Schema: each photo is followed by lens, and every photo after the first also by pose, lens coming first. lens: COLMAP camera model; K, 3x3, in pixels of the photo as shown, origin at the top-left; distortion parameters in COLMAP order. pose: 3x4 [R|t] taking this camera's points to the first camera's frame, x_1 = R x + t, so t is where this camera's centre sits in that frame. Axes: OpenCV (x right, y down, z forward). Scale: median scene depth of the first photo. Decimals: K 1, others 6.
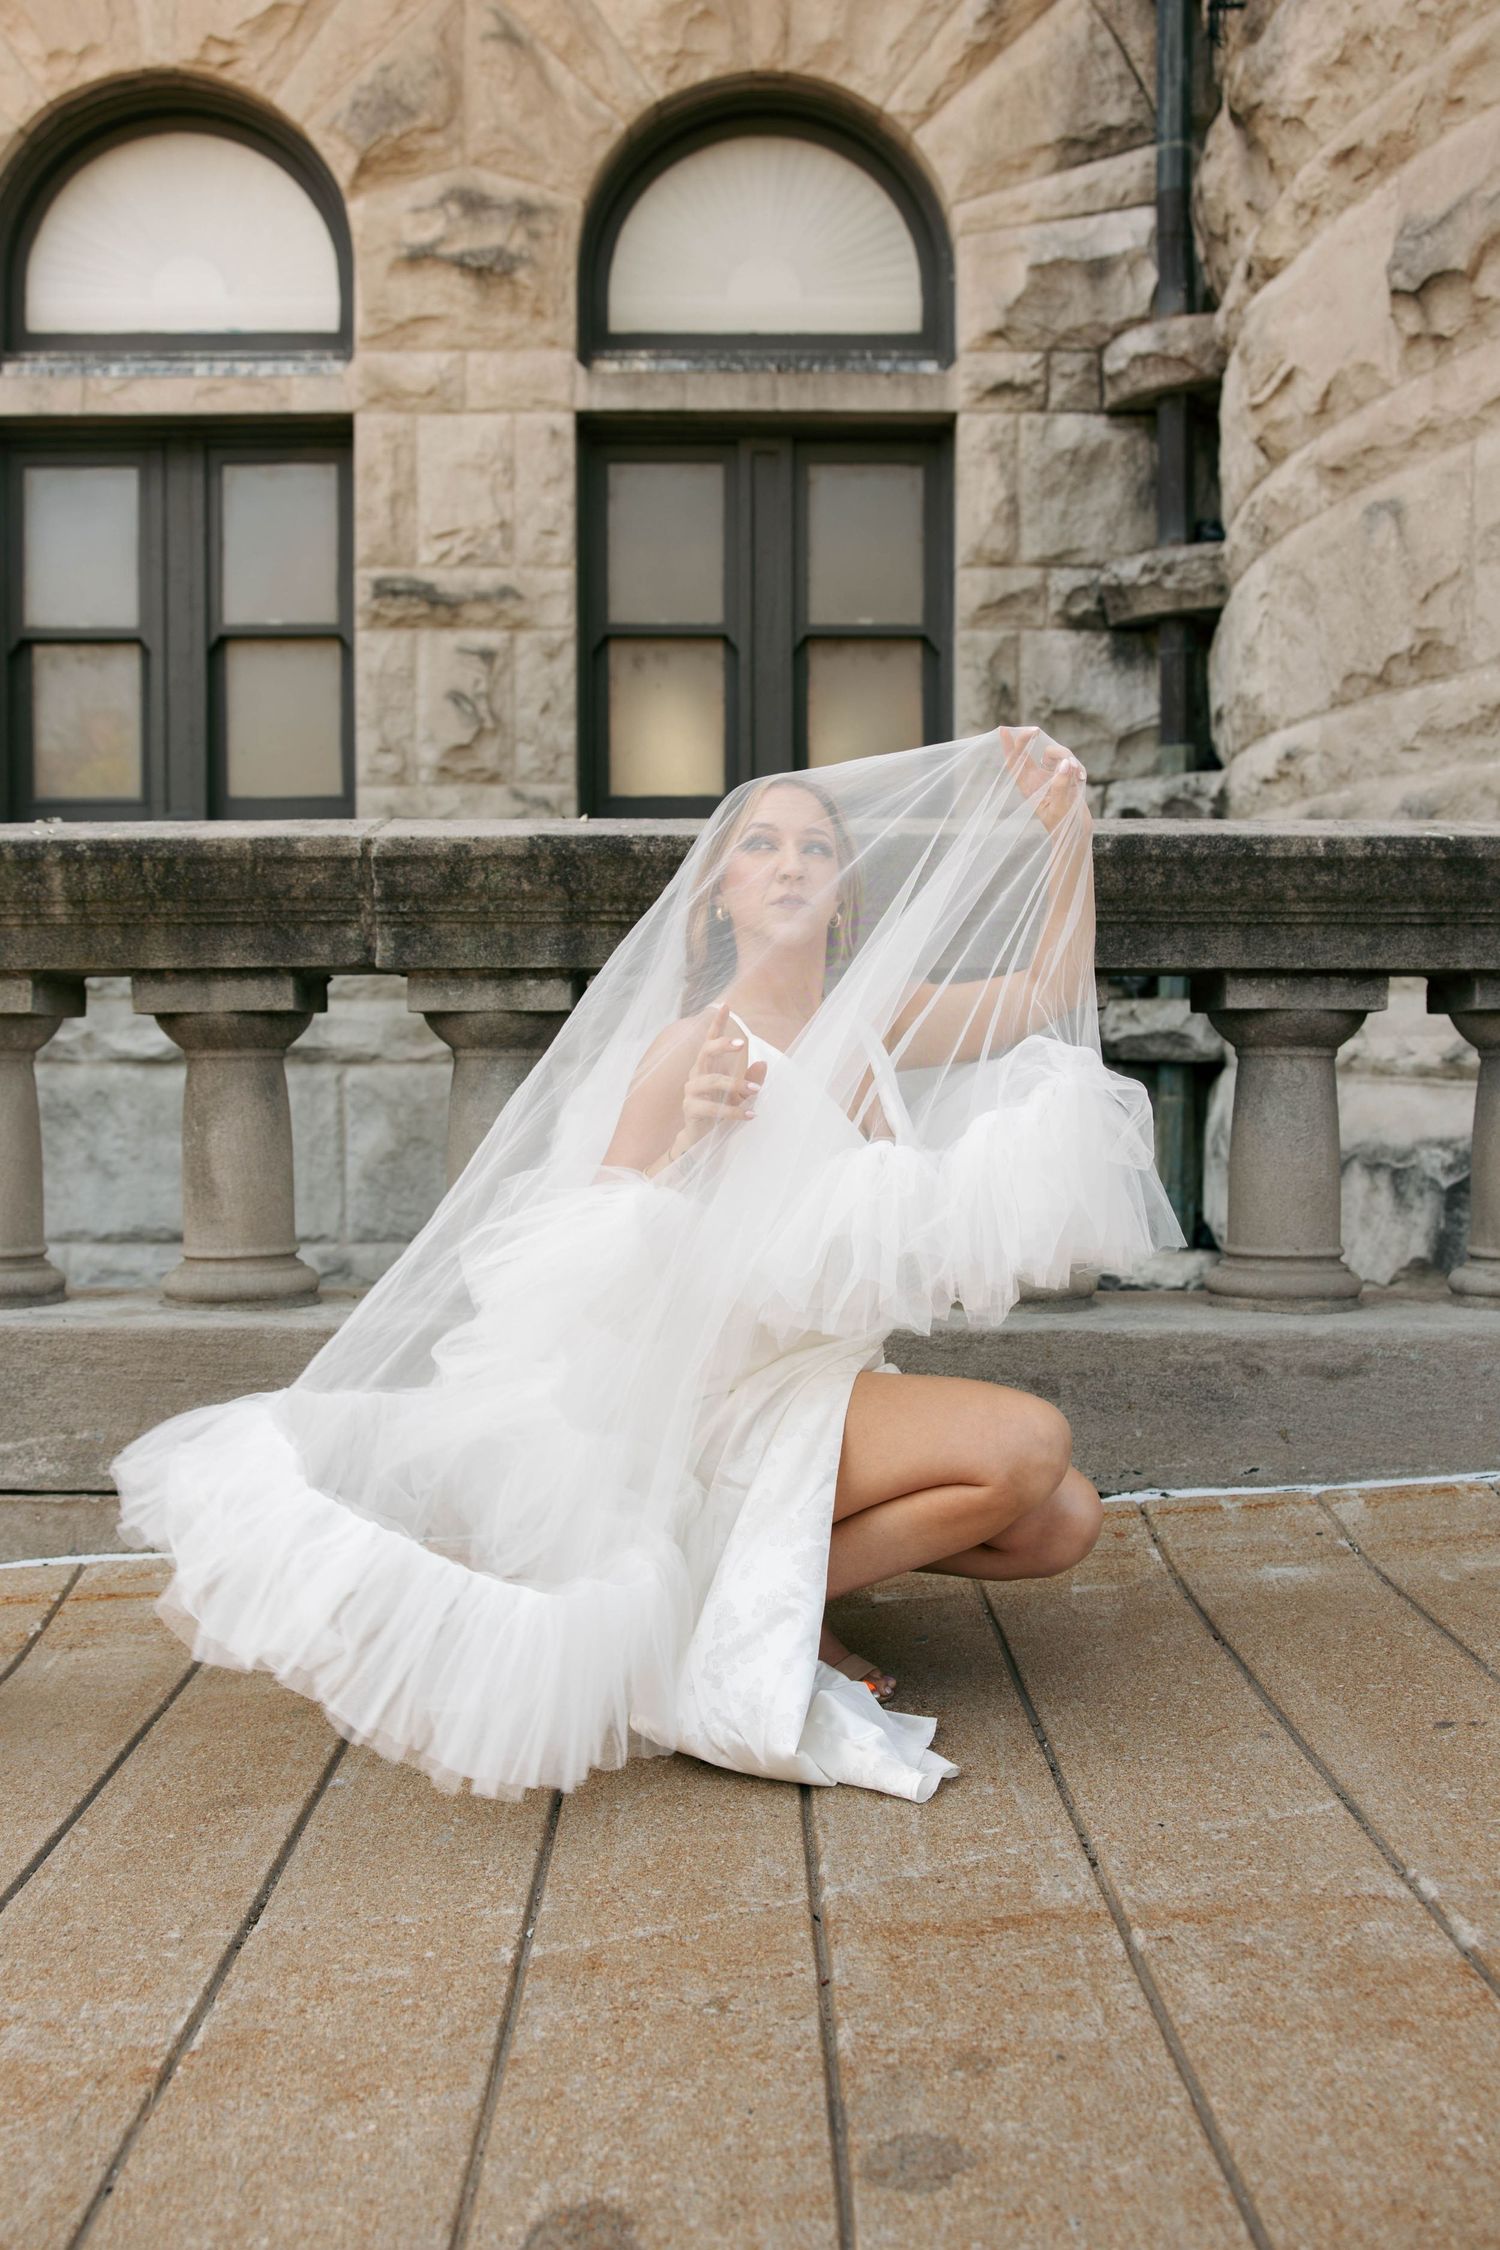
lens RADIAL K [[2095.3, 0, 725.5], [0, 2095.3, 1114.6], [0, 0, 1]] dist [-0.085553, 0.129535]
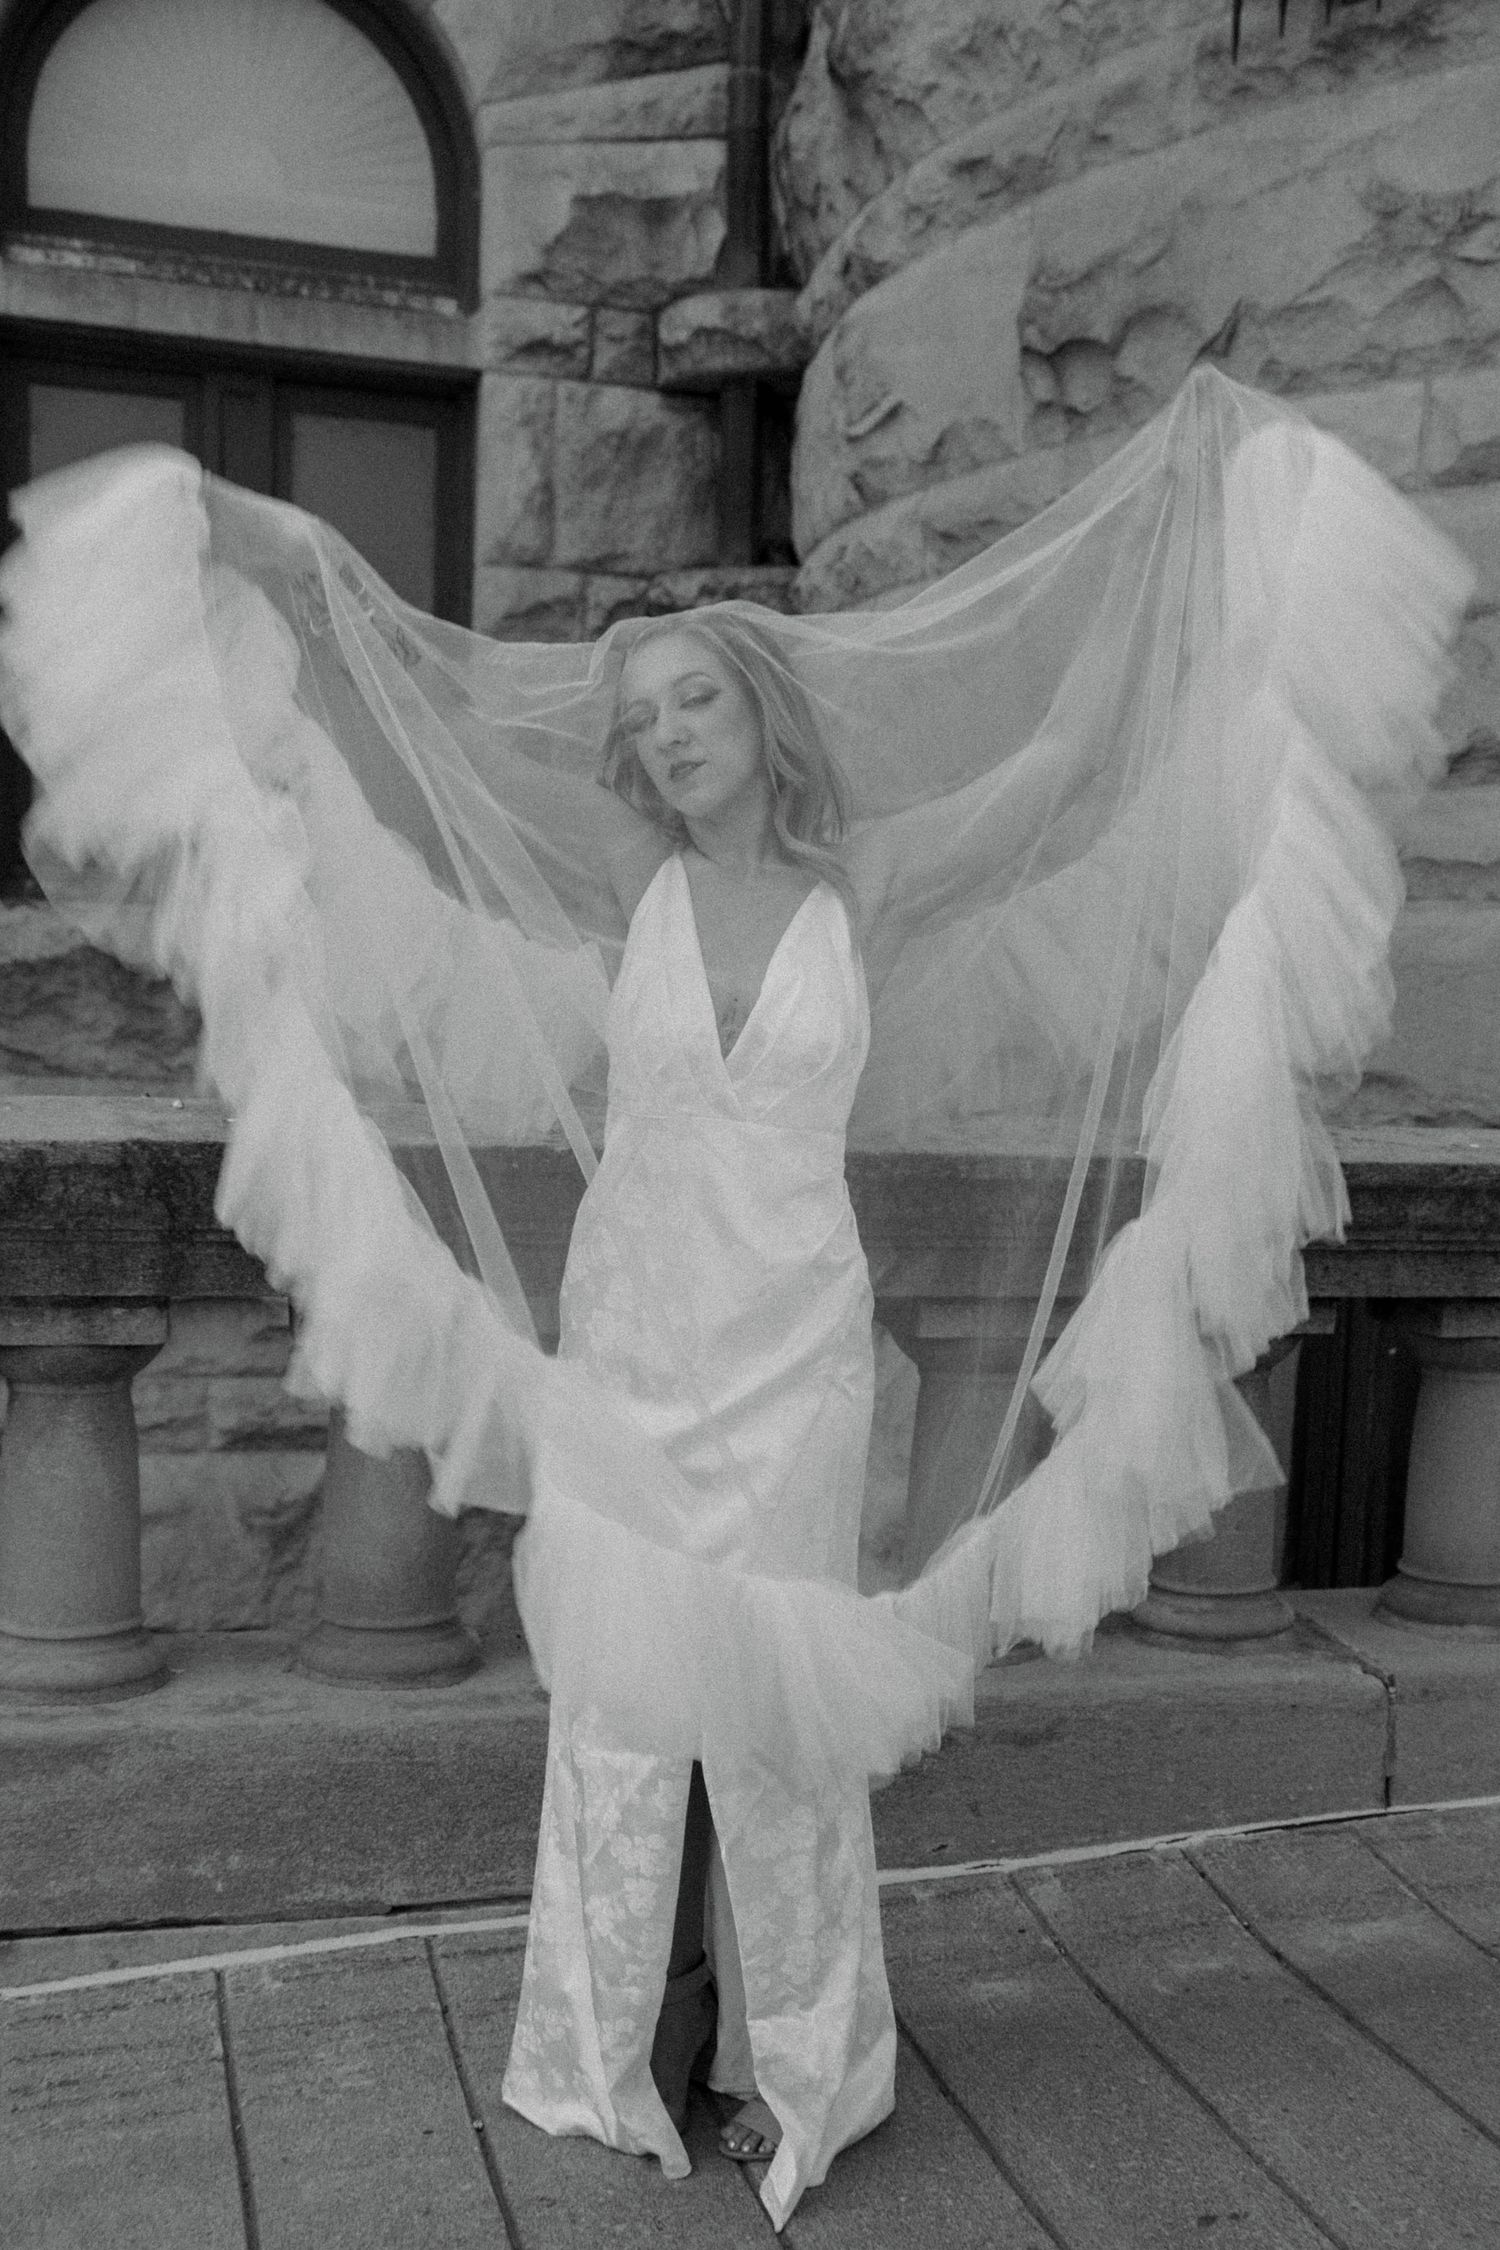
lens RADIAL K [[2489.9, 0, 864.0], [0, 2489.9, 1296.1], [0, 0, 1]] dist [-0.053159, 0.135744]
pose [[0.953536, -0.001409, 0.301276, -0.040415], [-0.024472, 0.996322, 0.082115, -0.059099], [-0.300284, -0.085673, 0.949995, -0.005589]]
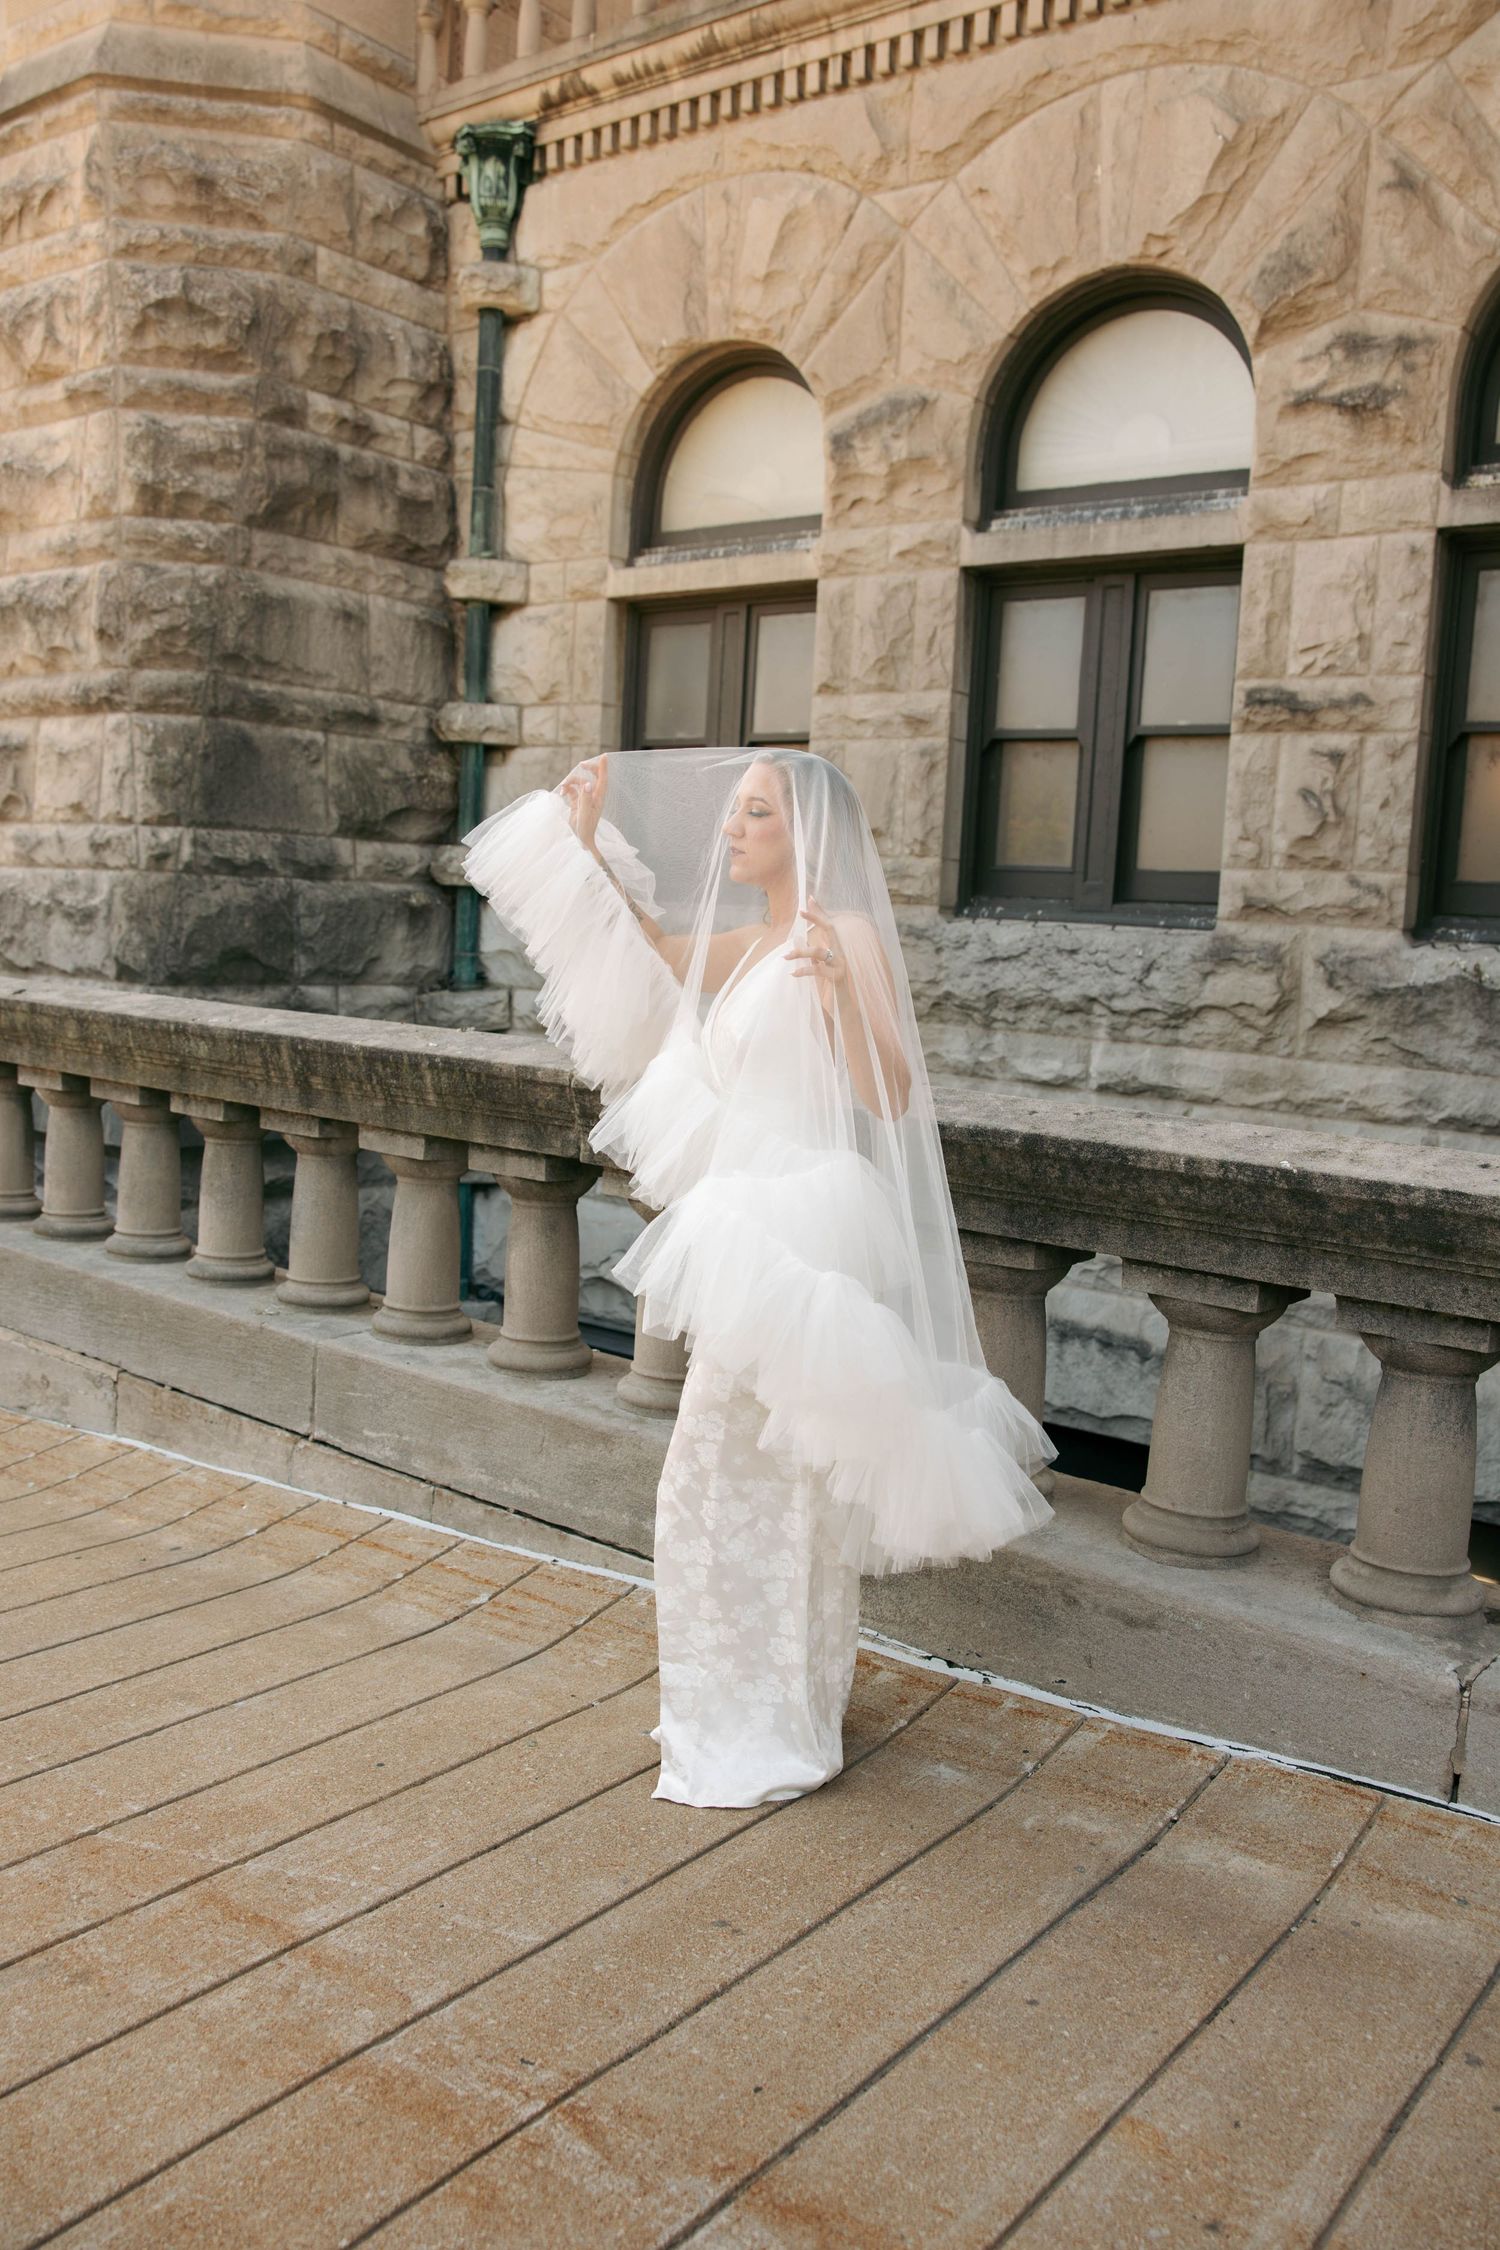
lens RADIAL K [[1827.2, 0, 744.9], [0, 1827.2, 1143.3], [0, 0, 1]] dist [-0.100803, 0.118024]
pose [[0.785542, 0.118764, -0.607305, 0.255061], [-0.079777, 0.992657, 0.090932, -0.077200], [0.613644, -0.022982, 0.789248, 0.031037]]
